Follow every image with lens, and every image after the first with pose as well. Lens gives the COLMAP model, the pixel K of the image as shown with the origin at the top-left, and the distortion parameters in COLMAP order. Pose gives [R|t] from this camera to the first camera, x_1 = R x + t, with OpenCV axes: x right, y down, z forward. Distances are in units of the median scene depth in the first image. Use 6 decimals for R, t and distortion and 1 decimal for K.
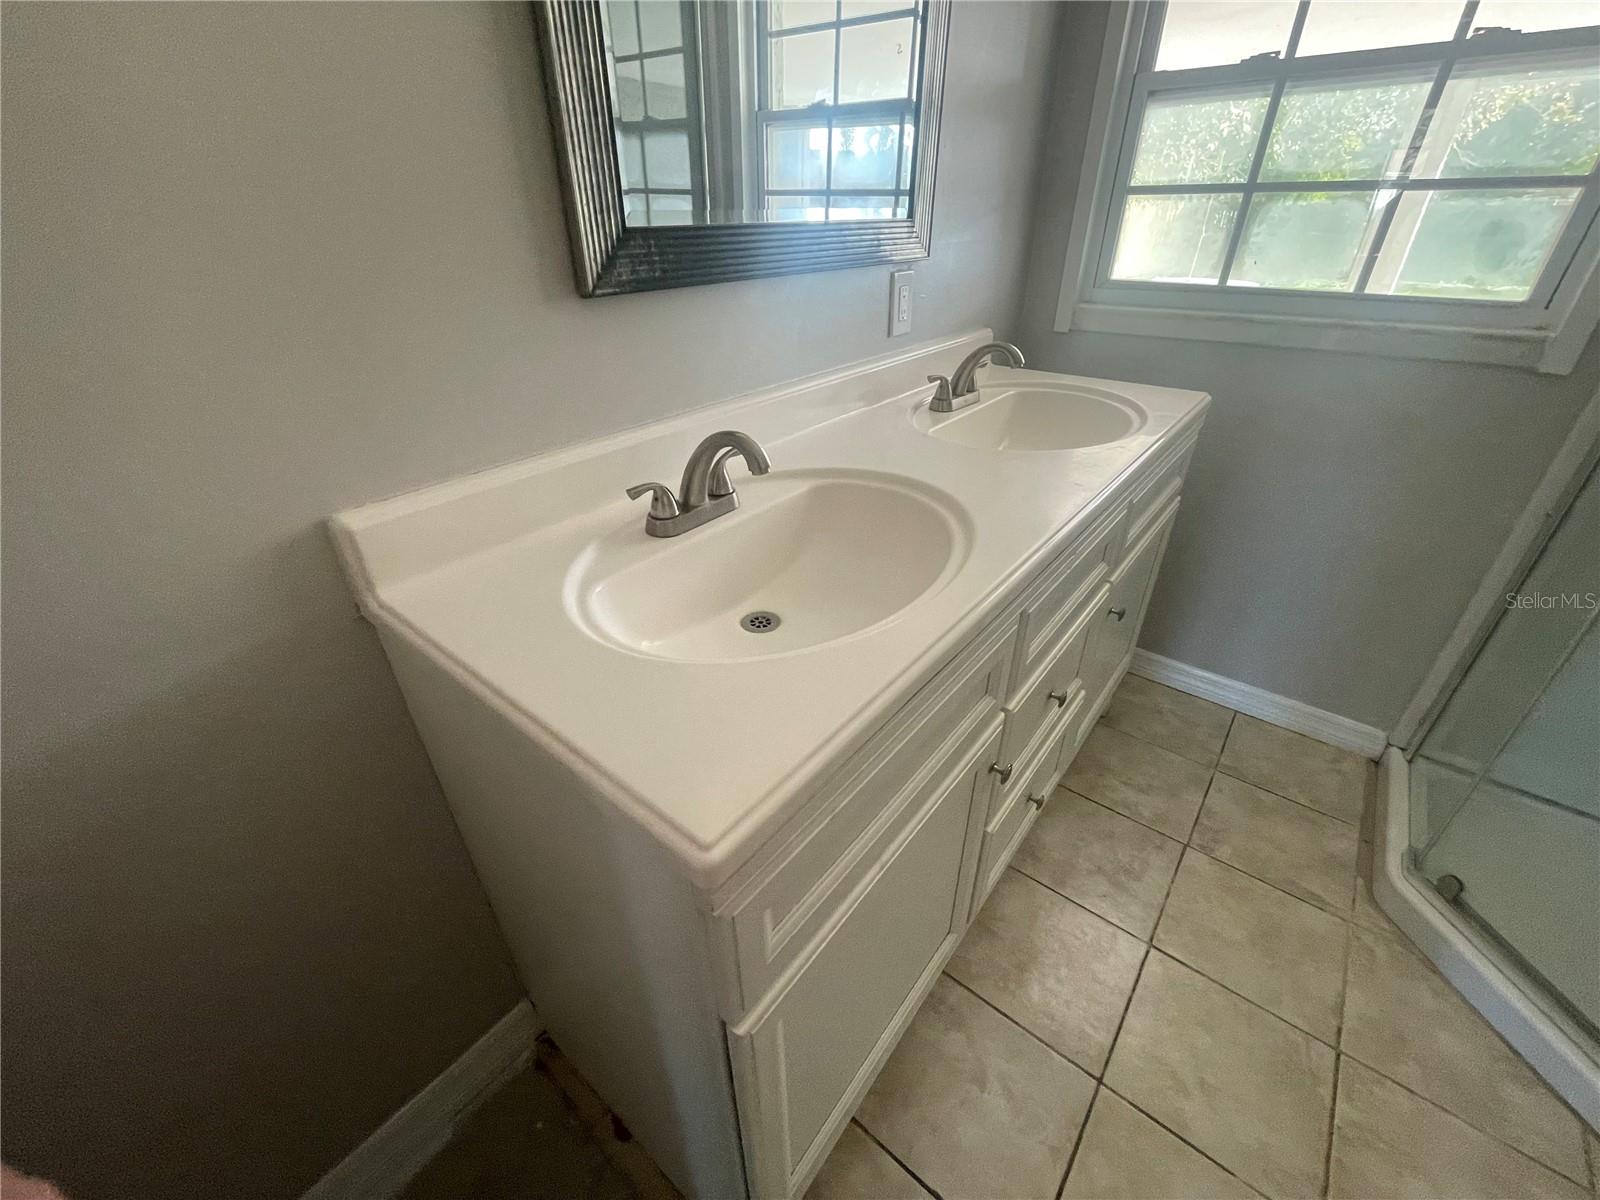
lens RADIAL K [[651.0, 0, 799.0], [0, 651.0, 596.1], [0, 0, 1]] dist [-0.003206, 0.000698]
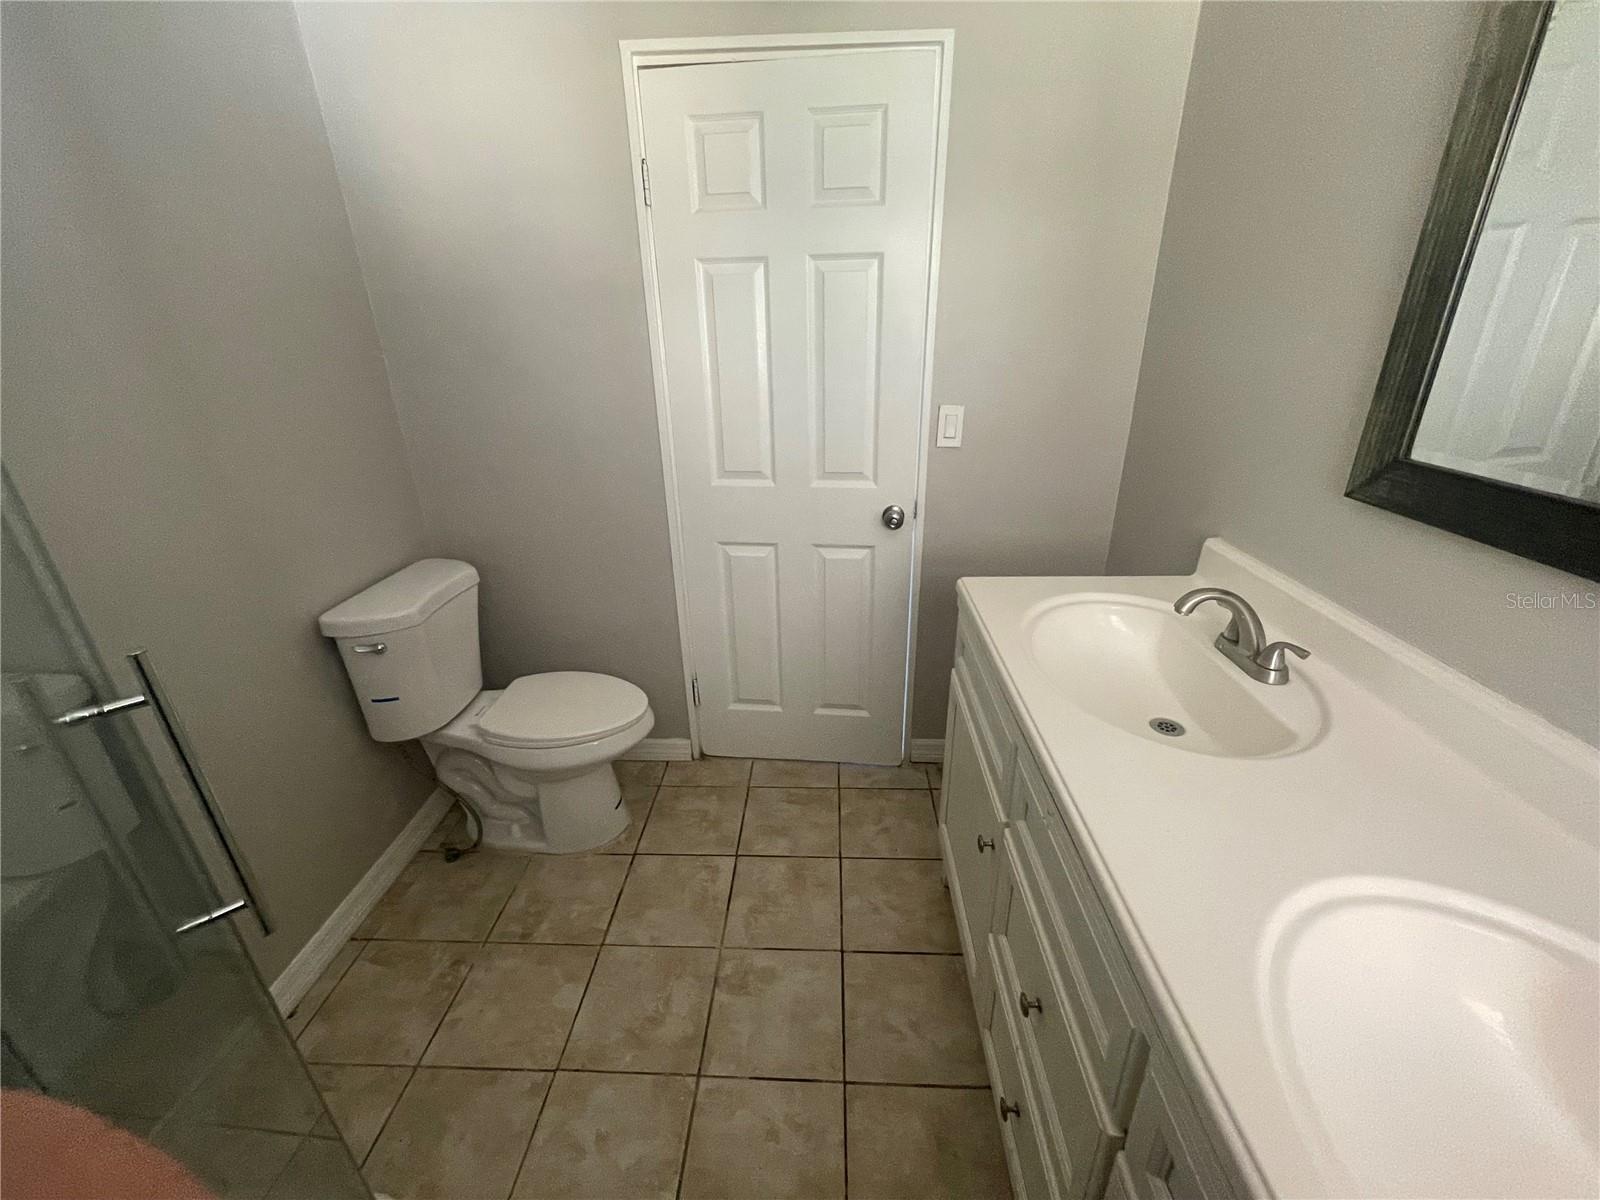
lens RADIAL K [[651.0, 0, 799.0], [0, 651.0, 596.1], [0, 0, 1]] dist [-0.003206, 0.000698]
pose [[-0.805109, 0.257437, -0.534346, 0.860340], [-0.267151, 0.646947, 0.714206, -0.639850], [0.529556, 0.717765, -0.452088, 0.764616]]
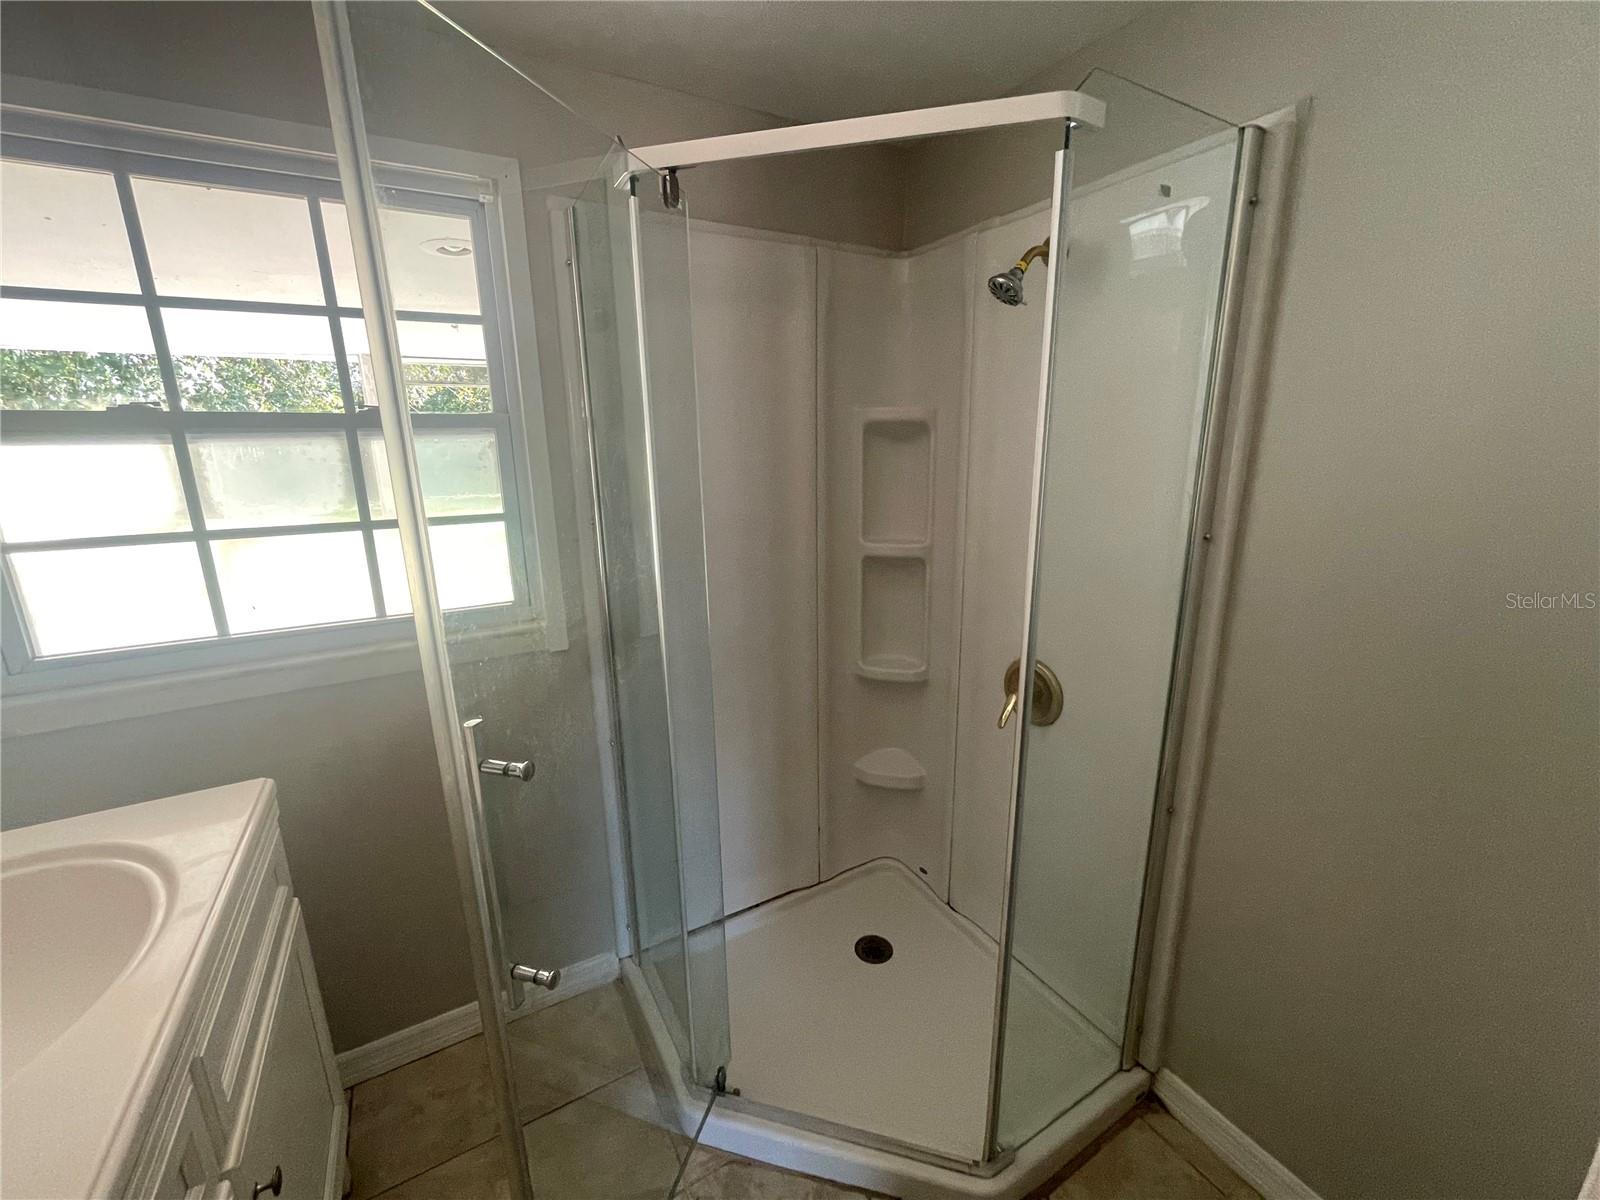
lens RADIAL K [[651.0, 0, 799.0], [0, 651.0, 596.1], [0, 0, 1]] dist [-0.003206, 0.000698]
pose [[0.359154, -0.220457, 0.906867, 0.224236], [0.479318, 0.877328, 0.023448, -0.246370], [-0.800789, 0.426257, 0.420765, 0.065128]]
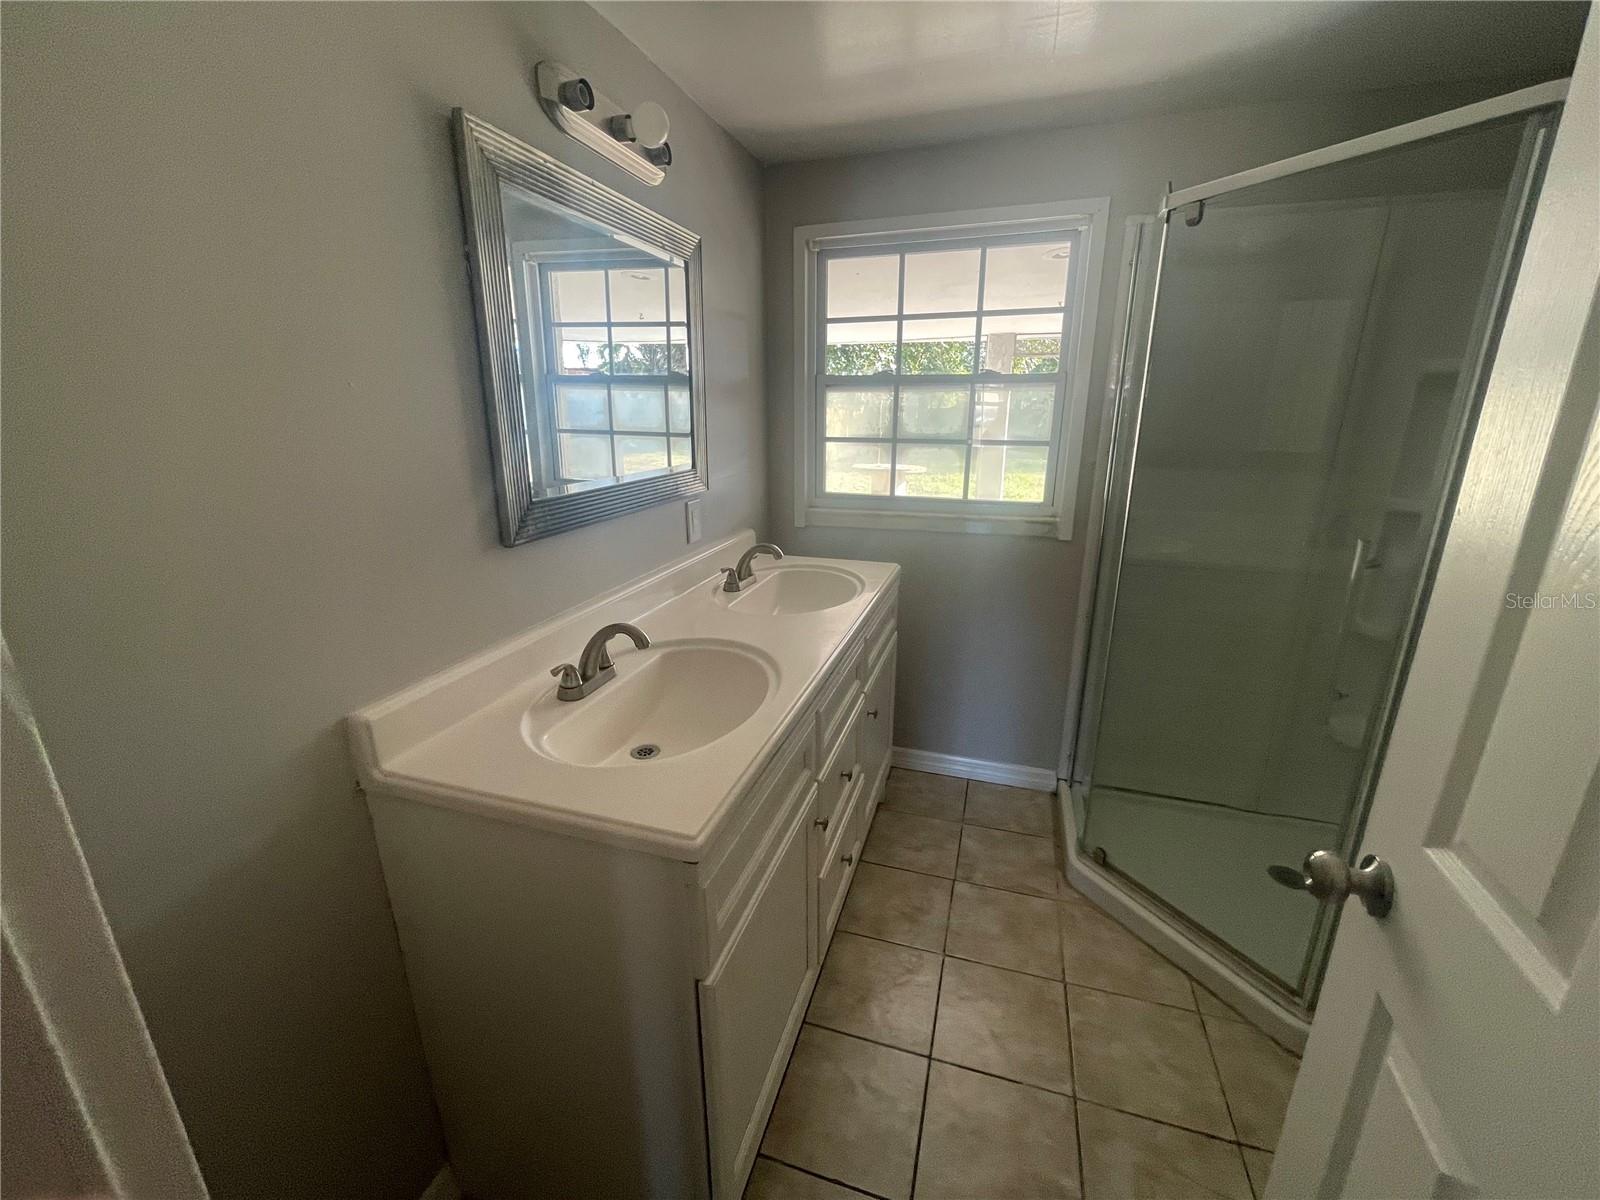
lens RADIAL K [[651.0, 0, 799.0], [0, 651.0, 596.1], [0, 0, 1]] dist [-0.003206, 0.000698]
pose [[0.931174, -0.093352, 0.352421, -0.159413], [0.177481, 0.960457, -0.214530, 0.057569], [-0.318458, 0.262313, 0.910921, -0.355568]]
